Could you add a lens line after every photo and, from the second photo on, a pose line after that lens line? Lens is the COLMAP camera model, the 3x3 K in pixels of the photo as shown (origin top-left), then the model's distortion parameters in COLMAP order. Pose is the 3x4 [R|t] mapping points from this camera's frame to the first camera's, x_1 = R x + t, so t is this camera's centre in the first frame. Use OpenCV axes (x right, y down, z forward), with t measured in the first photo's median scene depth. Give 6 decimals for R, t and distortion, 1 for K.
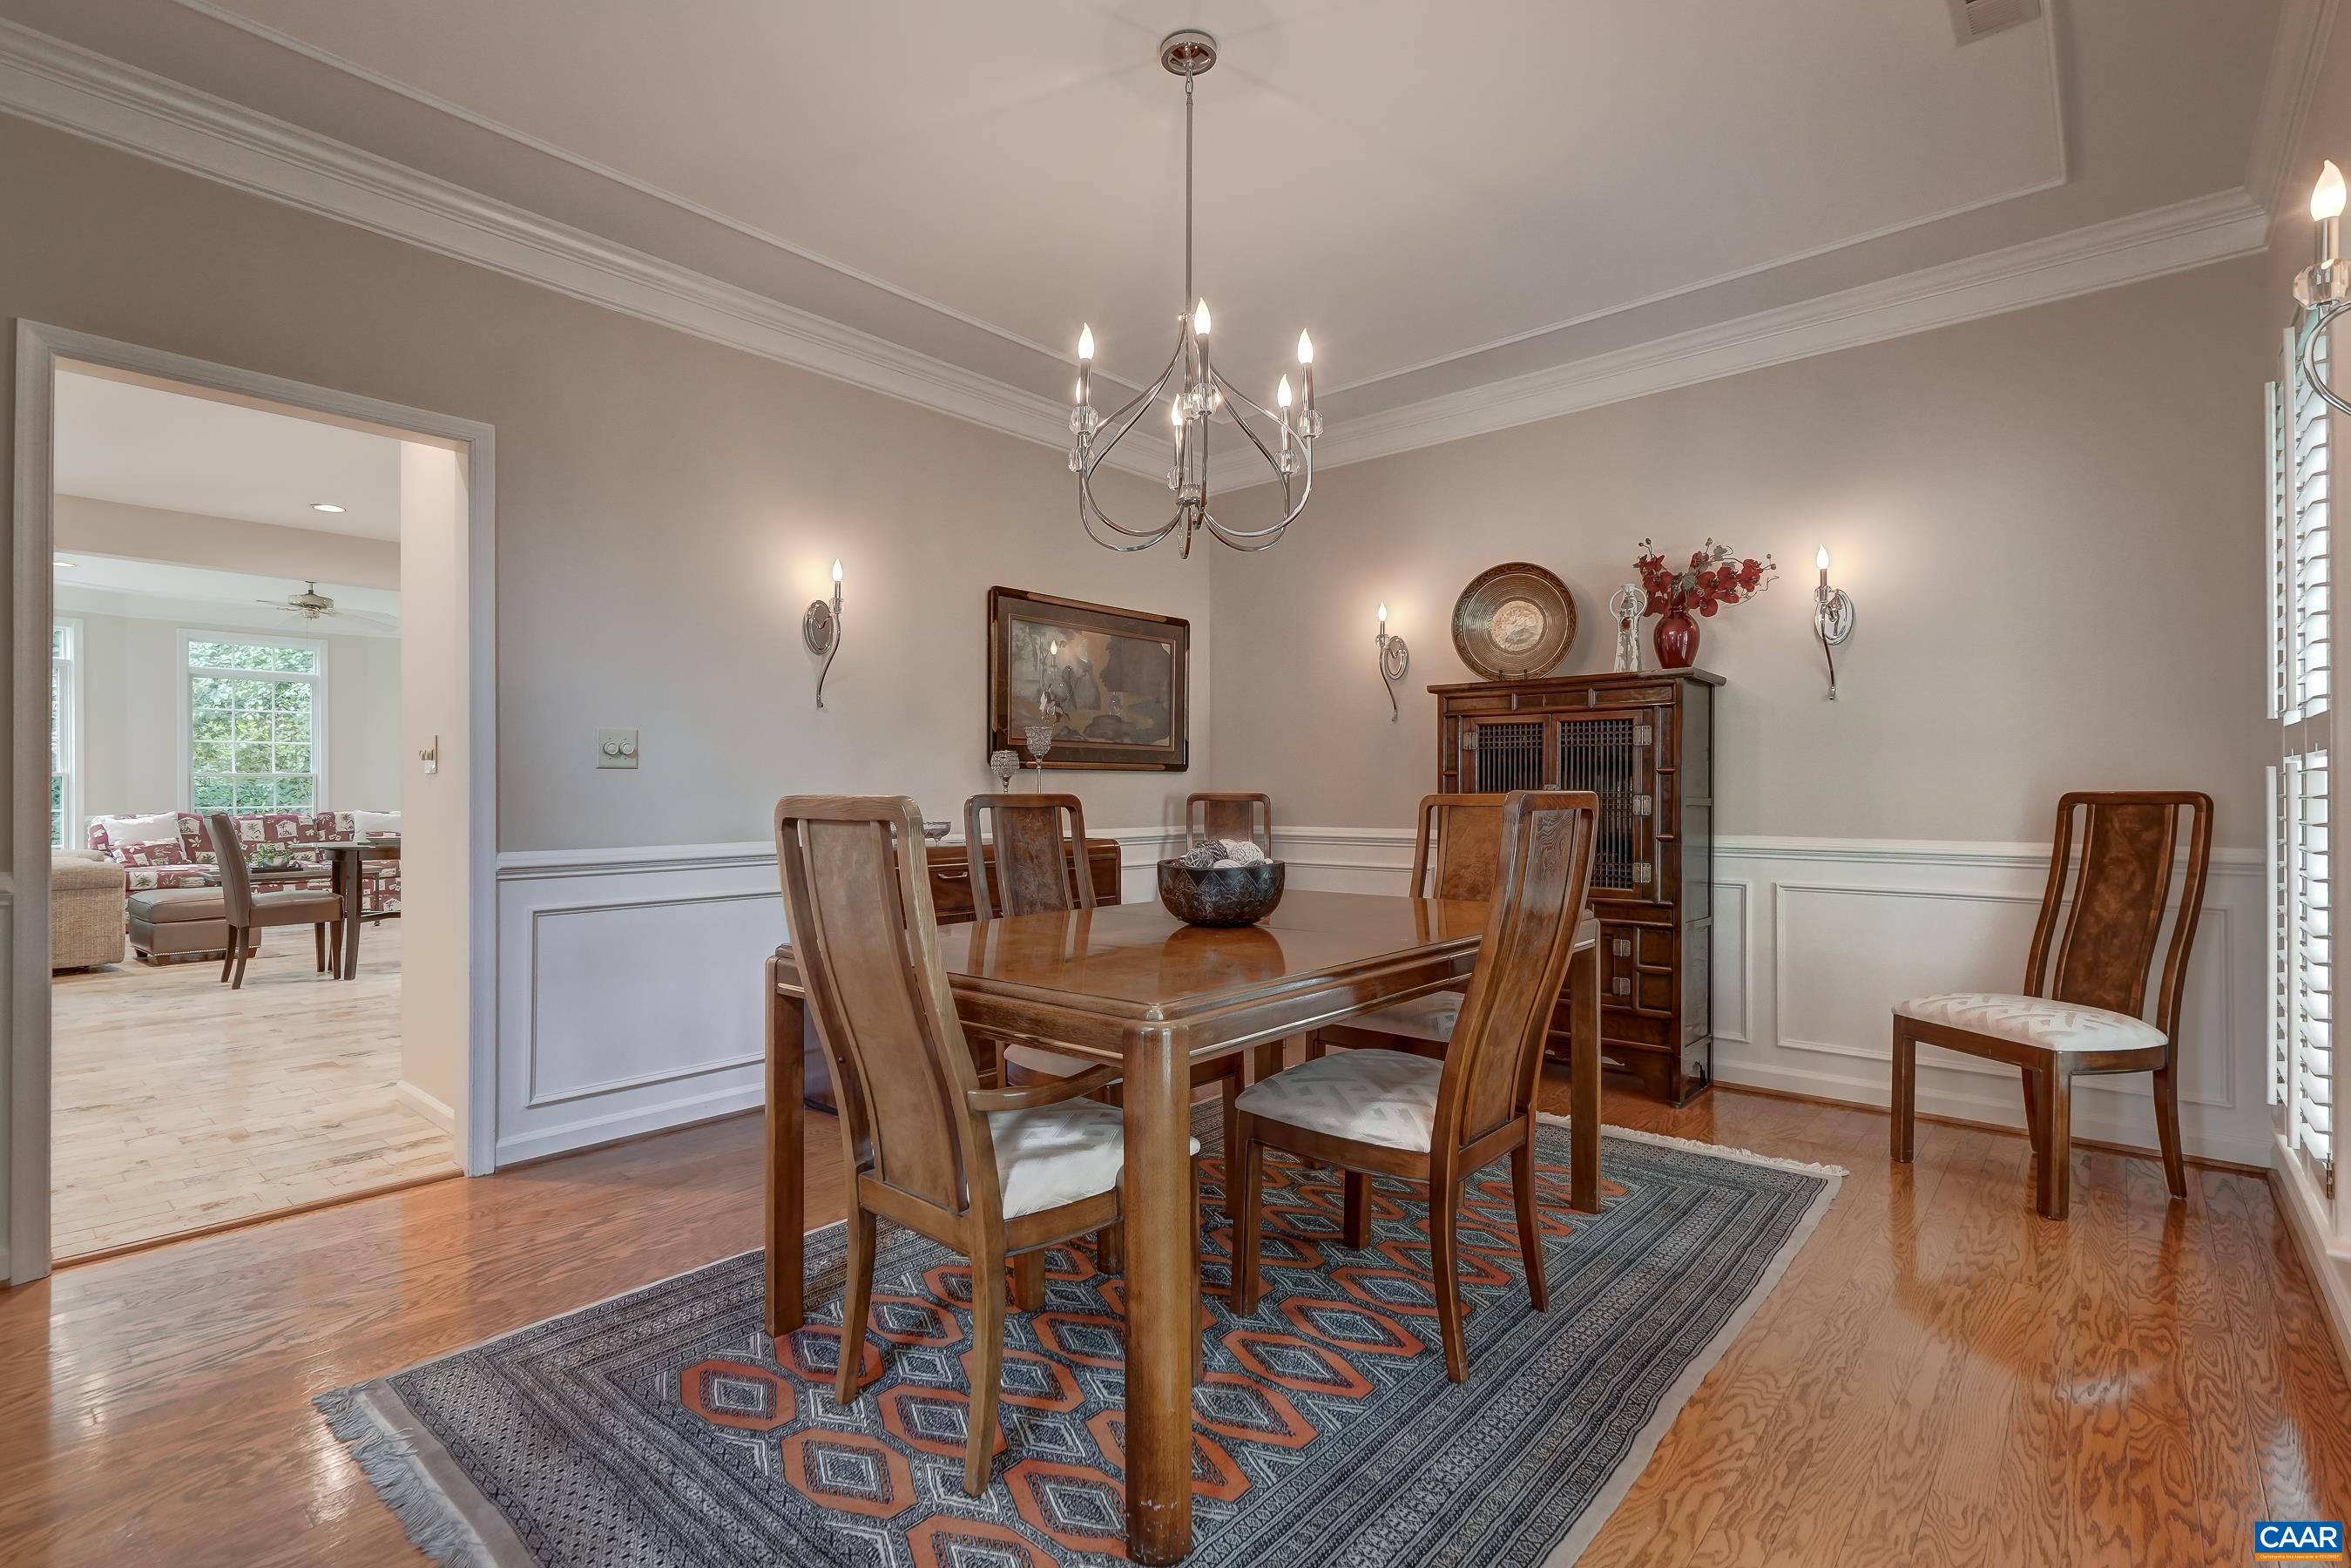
lens RADIAL K [[1115.0, 0, 1193.1], [0, 1115.0, 794.7], [0, 0, 1]] dist [0.002311, 0.000360]
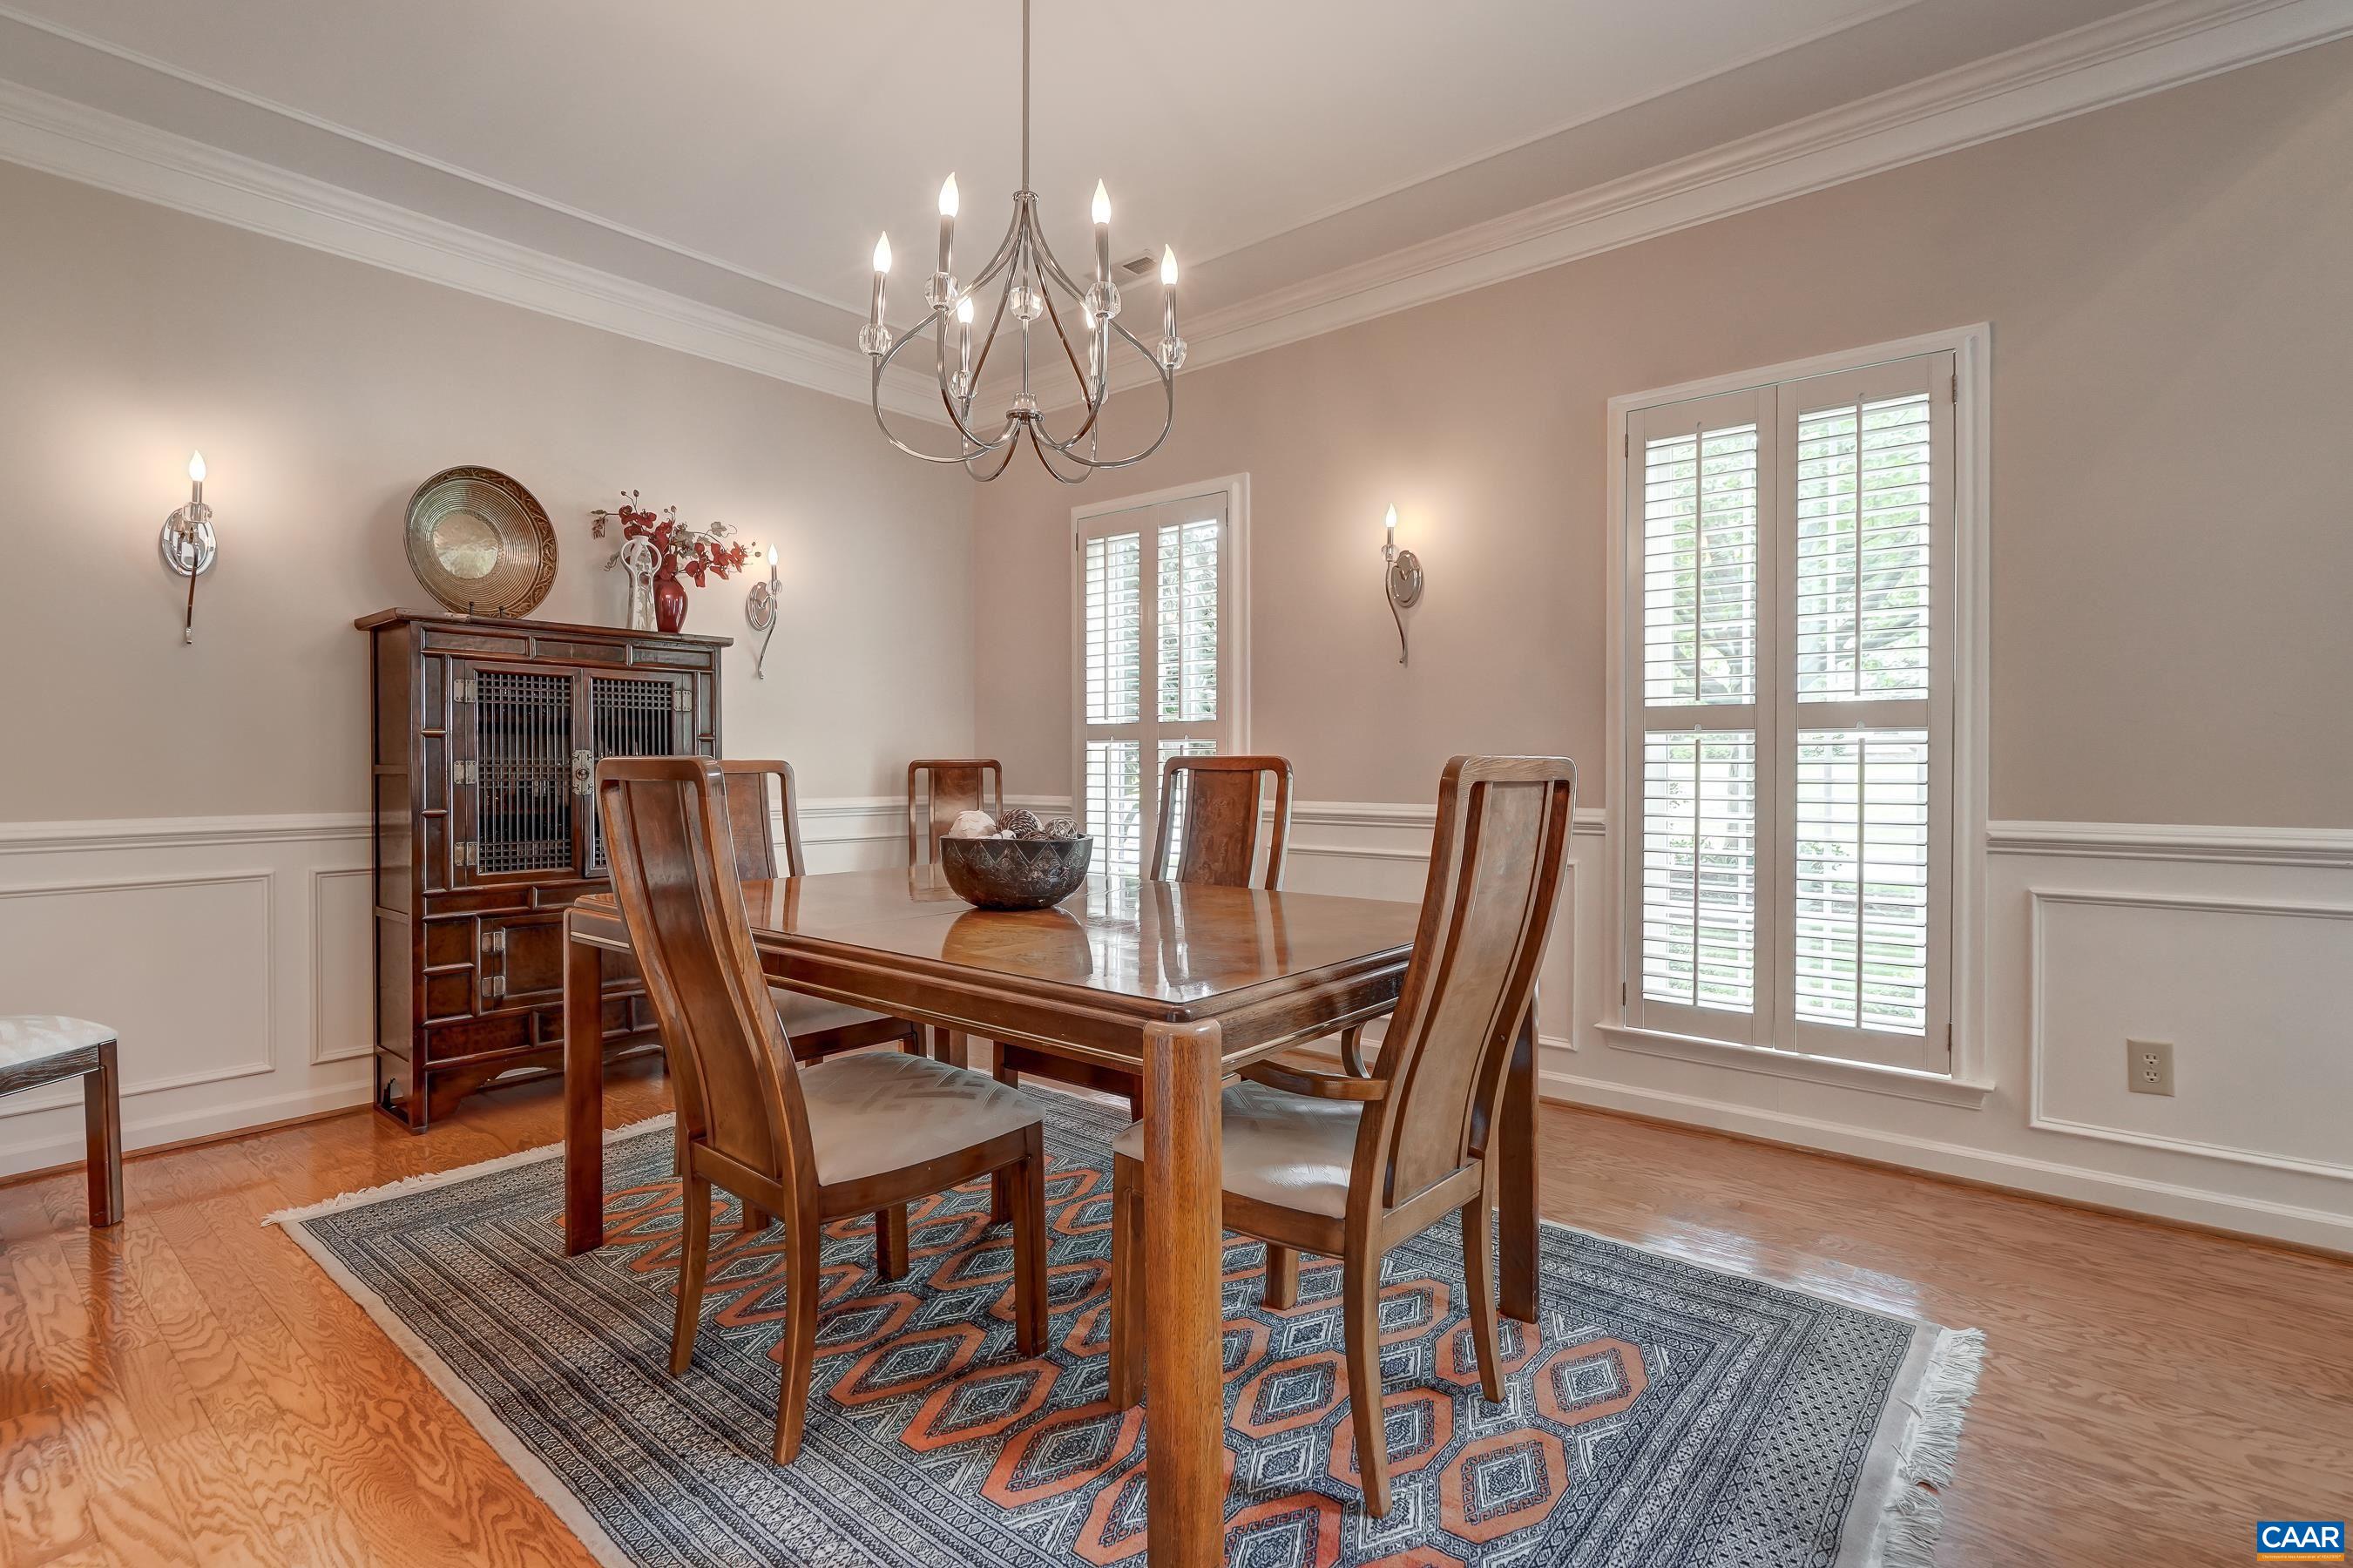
lens RADIAL K [[1115.9, 0, 1187.2], [0, 1115.9, 763.0], [0, 0, 1]] dist [0.002311, 0.000360]
pose [[-0.017909, 0.002281, 0.999837, -0.560836], [0.012552, 0.999919, -0.002056, 0.007390], [-0.999761, 0.012513, -0.017936, 0.581618]]
